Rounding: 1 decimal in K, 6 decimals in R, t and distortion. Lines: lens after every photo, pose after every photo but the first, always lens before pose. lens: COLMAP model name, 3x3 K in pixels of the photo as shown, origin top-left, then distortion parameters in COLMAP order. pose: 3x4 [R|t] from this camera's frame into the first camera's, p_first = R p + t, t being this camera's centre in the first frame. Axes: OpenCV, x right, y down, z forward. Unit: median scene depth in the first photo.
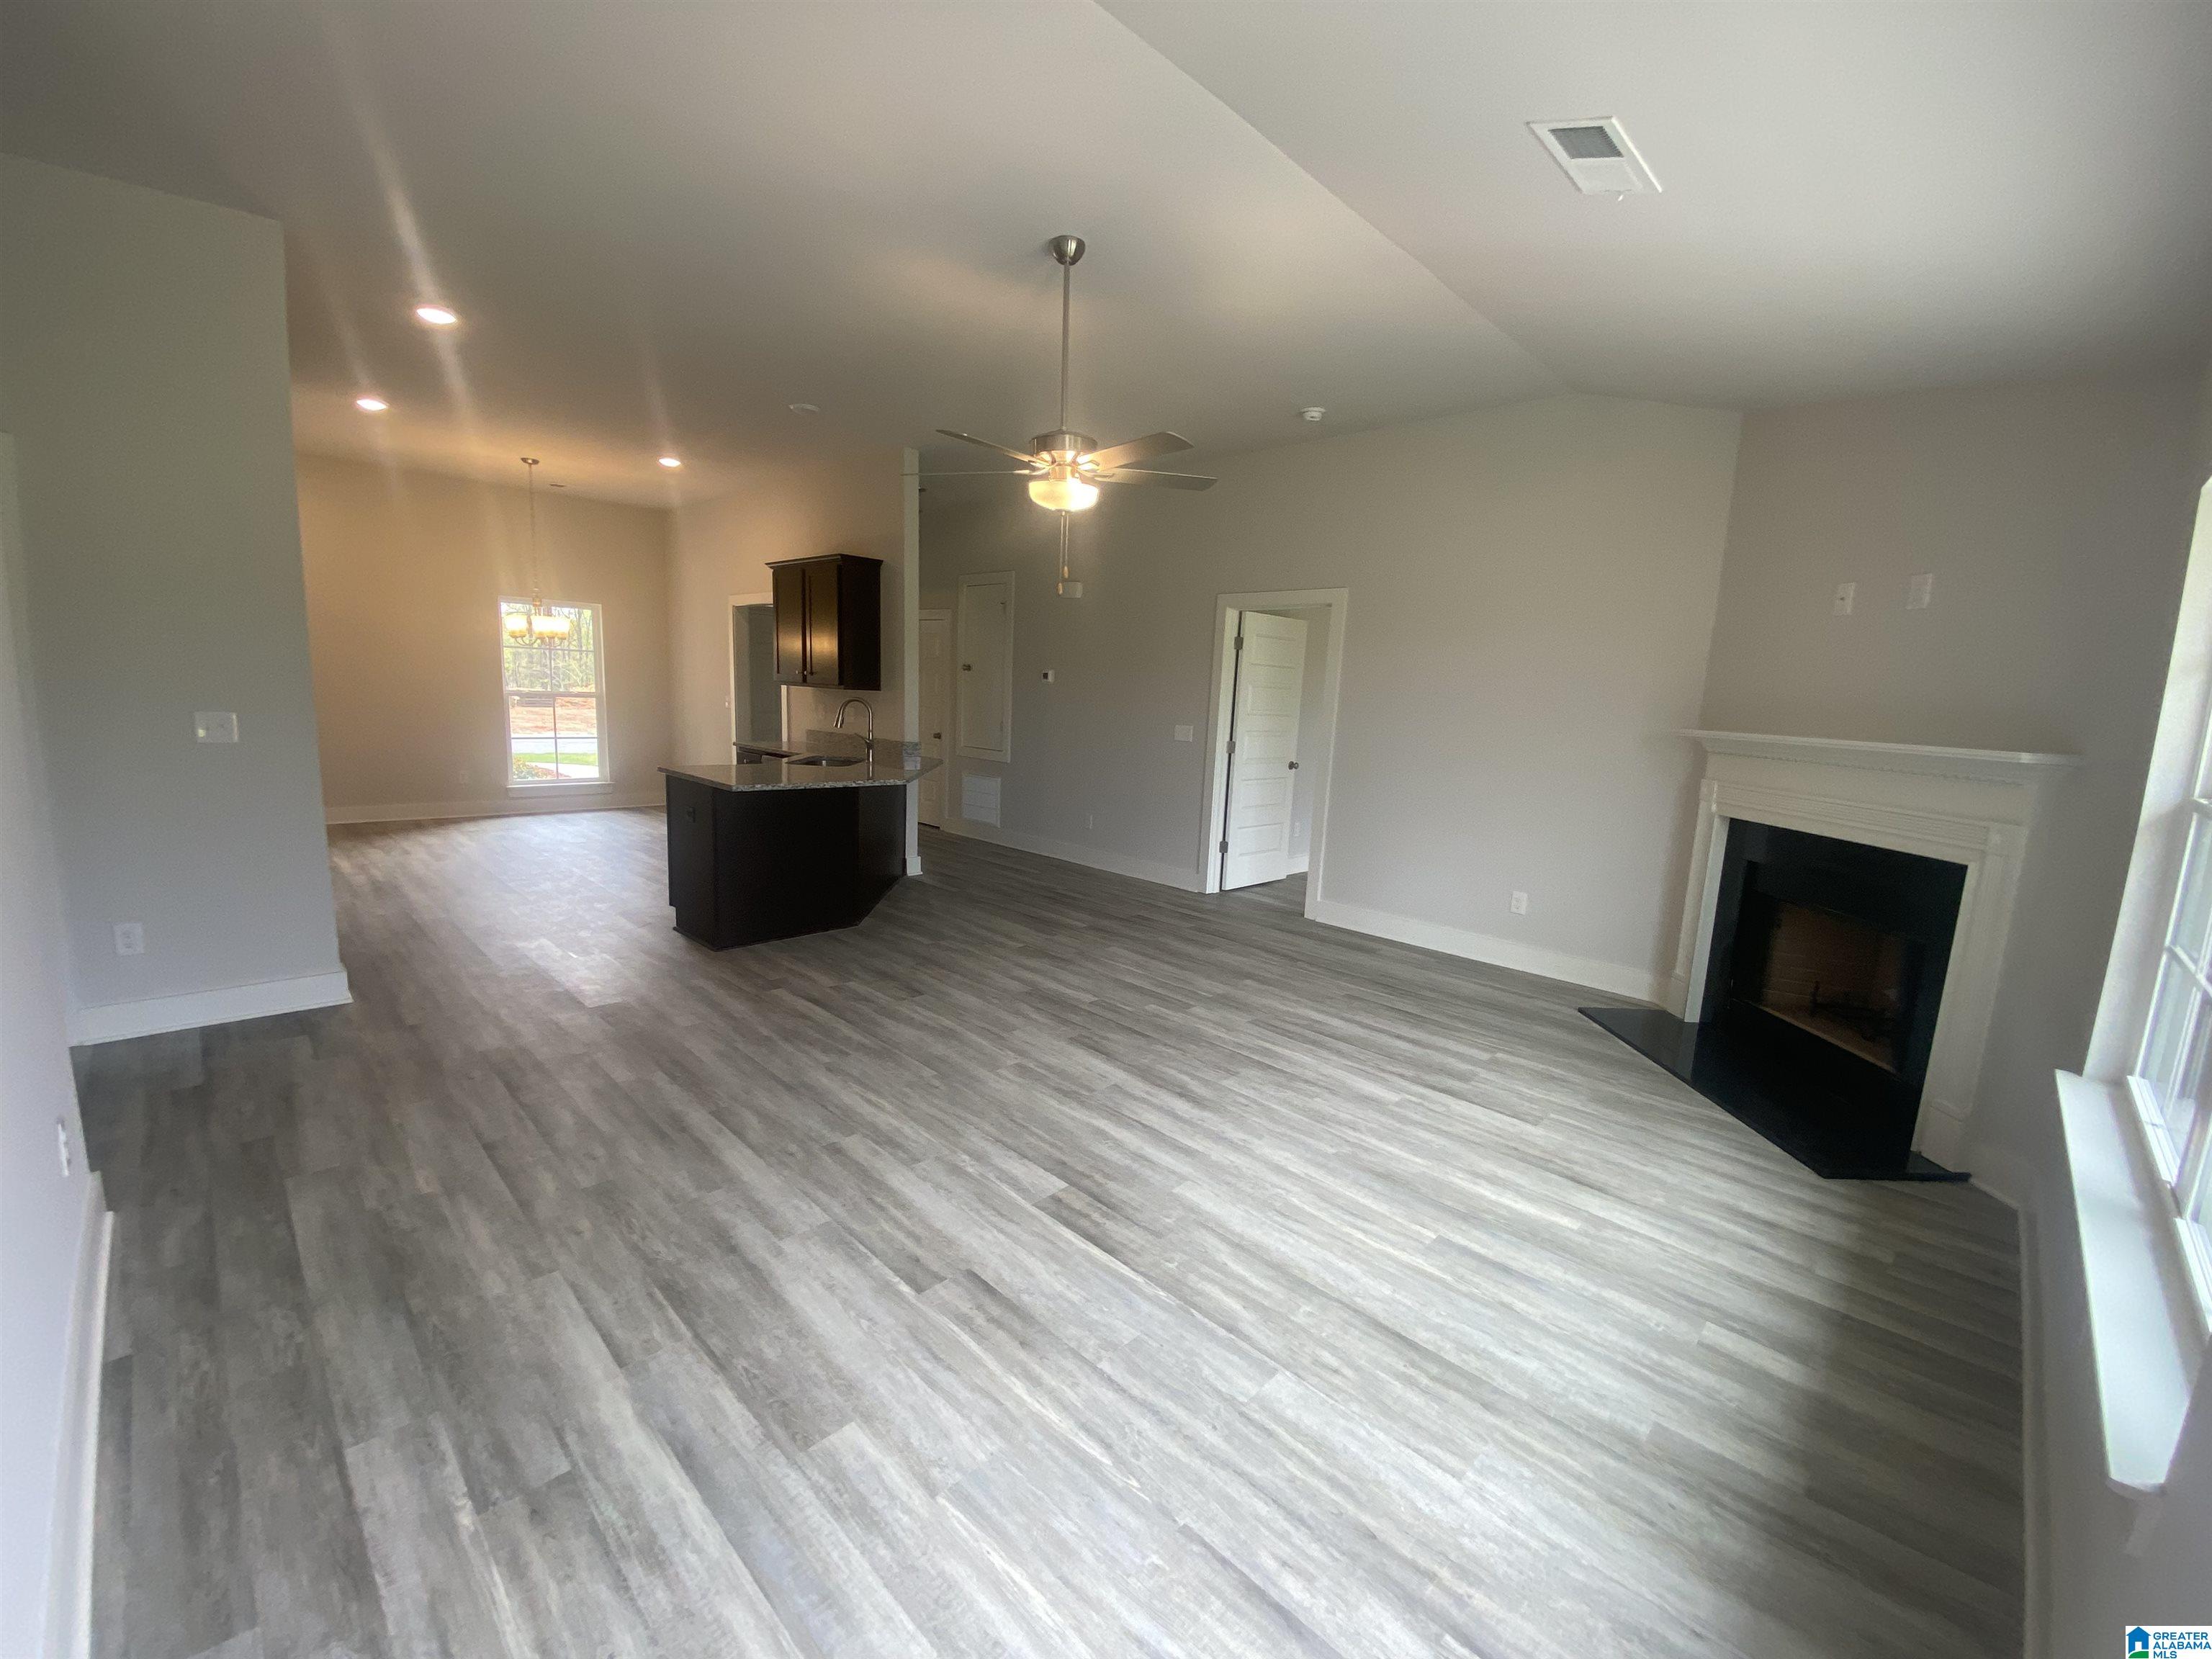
lens RADIAL K [[909.0, 0, 1114.9], [0, 909.0, 831.8], [0, 0, 1]] dist [0.006488, -0.000790]
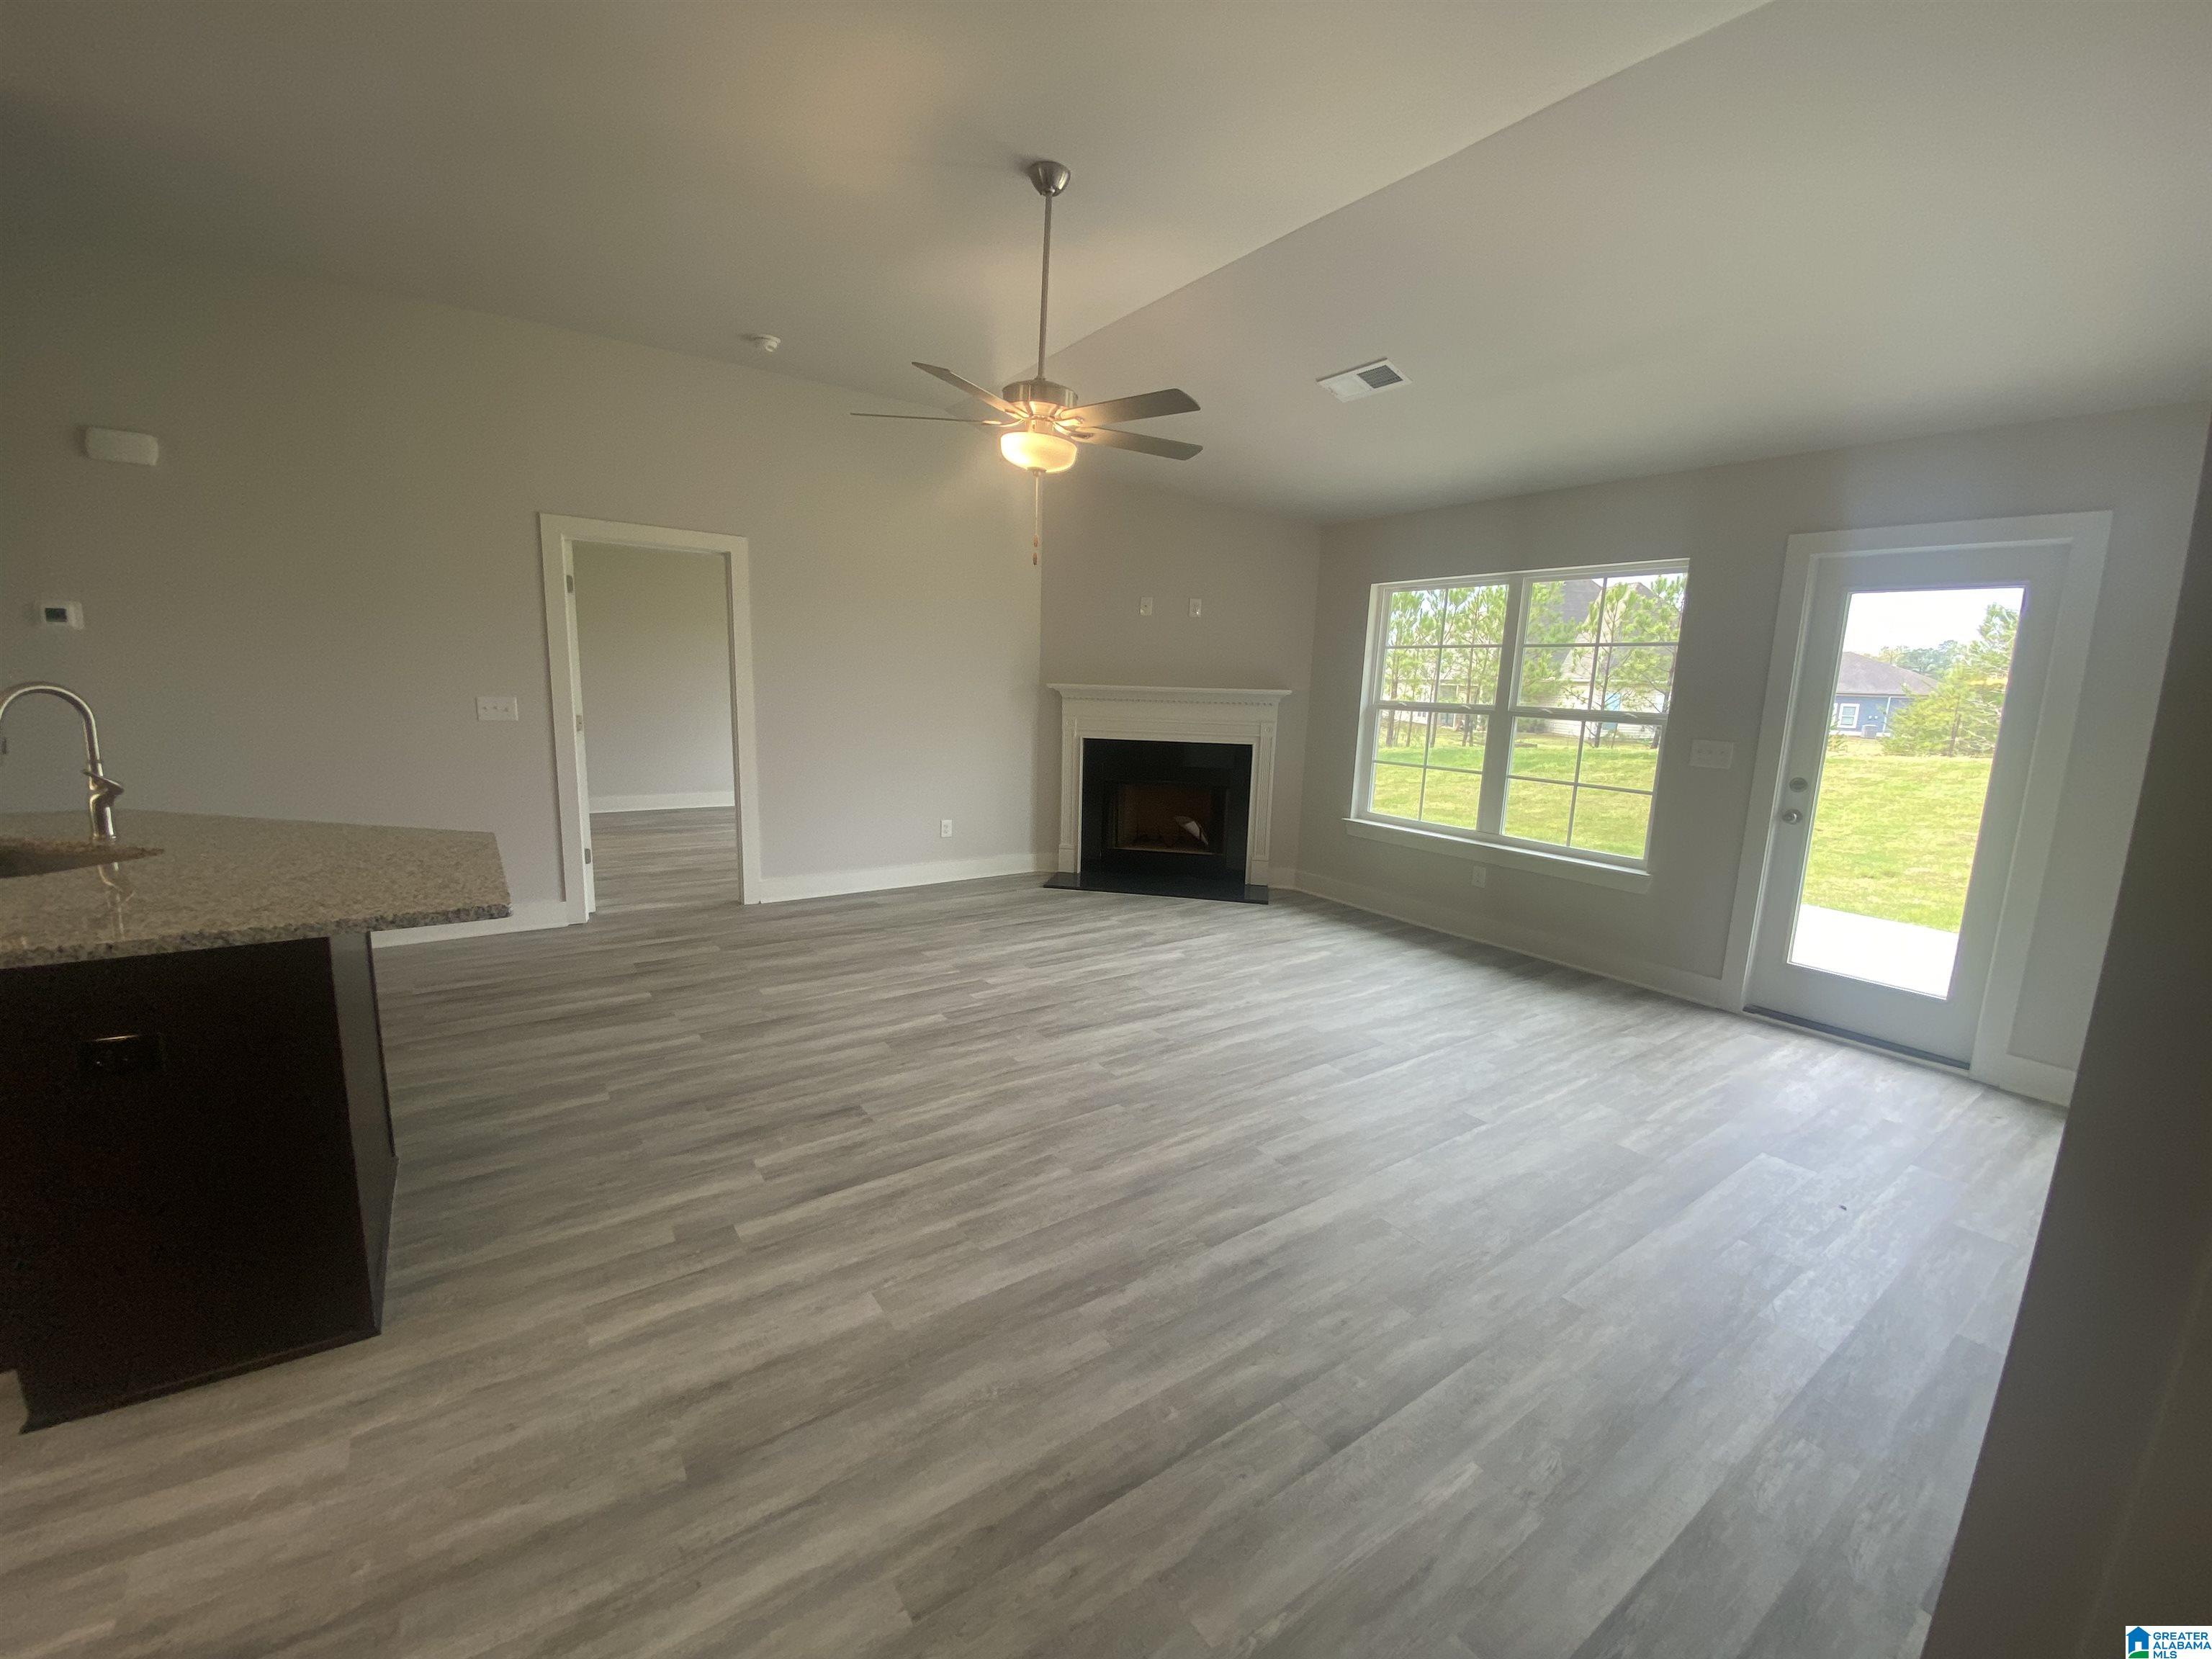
lens RADIAL K [[909.0, 0, 1118.3], [0, 909.0, 836.8], [0, 0, 1]] dist [0.006488, -0.000790]
pose [[0.167870, -0.212111, 0.962719, -0.901110], [0.137853, 0.972033, 0.190126, -0.141611], [-0.976123, 0.100797, 0.192415, 0.728413]]
